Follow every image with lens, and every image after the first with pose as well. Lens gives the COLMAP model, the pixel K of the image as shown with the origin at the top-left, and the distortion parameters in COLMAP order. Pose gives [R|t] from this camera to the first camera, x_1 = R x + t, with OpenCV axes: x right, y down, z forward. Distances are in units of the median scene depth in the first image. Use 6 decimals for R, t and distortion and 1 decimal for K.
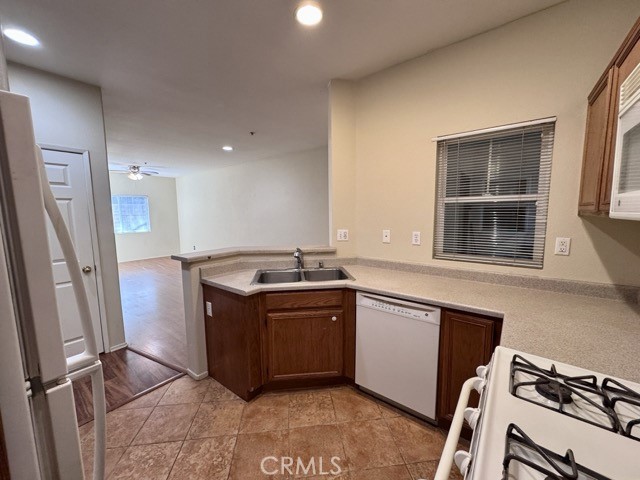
lens RADIAL K [[254.8, 0, 320.0], [0, 254.8, 240.0], [0, 0, 1]] dist [-0.001524, -0.000126]
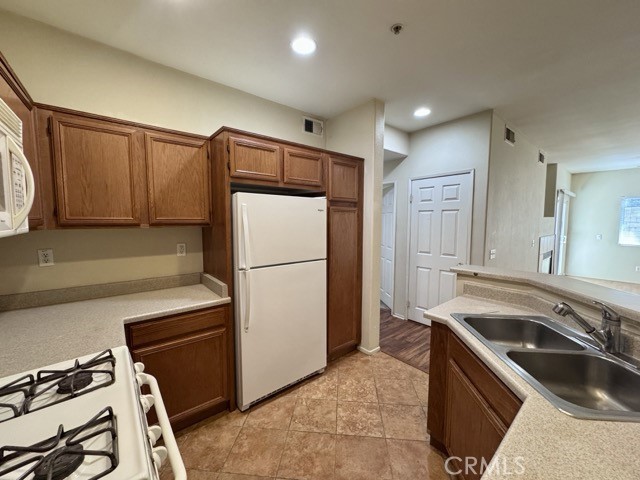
lens RADIAL K [[254.8, 0, 320.0], [0, 254.8, 240.0], [0, 0, 1]] dist [-0.001524, -0.000126]
pose [[-0.215503, 0.085948, -0.972713, 0.557643], [-0.100526, 0.988874, 0.109647, -0.096600], [0.971315, 0.121412, -0.204465, 0.713149]]
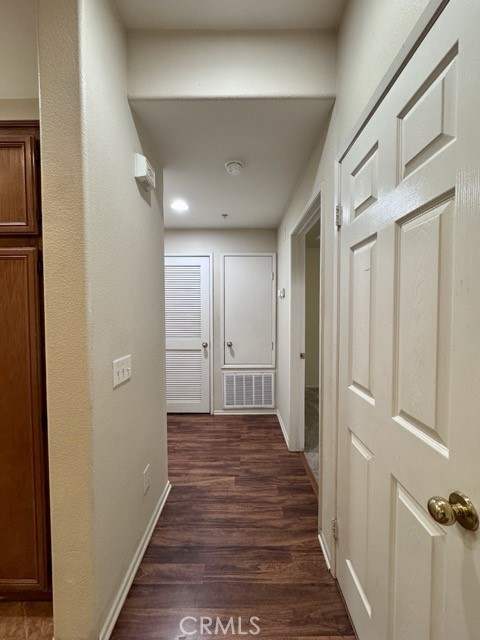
lens RADIAL K [[254.8, 0, 240.0], [0, 254.8, 320.0], [0, 0, 1]] dist [-0.001524, -0.000126]
pose [[-0.793648, 0.037243, -0.607237, -0.754860], [-0.050388, 0.990671, 0.126616, -0.078089], [0.606287, 0.131086, -0.784367, 1.277650]]
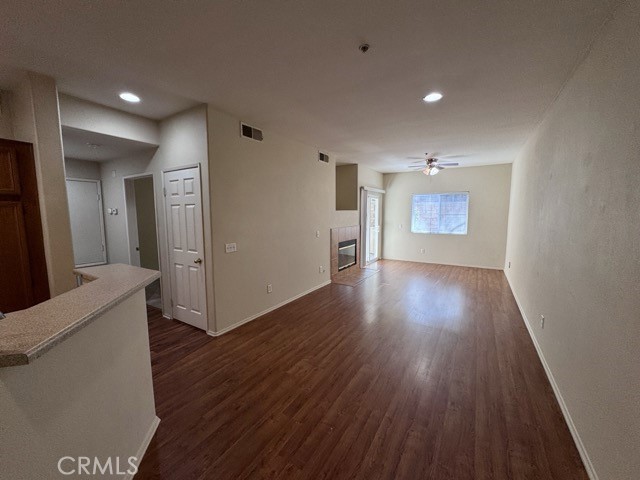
lens RADIAL K [[254.8, 0, 320.0], [0, 254.8, 240.0], [0, 0, 1]] dist [-0.001524, -0.000126]
pose [[0.102420, 0.118804, -0.987621, 0.460096], [-0.102421, 0.988825, 0.108327, -0.222409], [0.989454, 0.090058, 0.113443, 1.759117]]
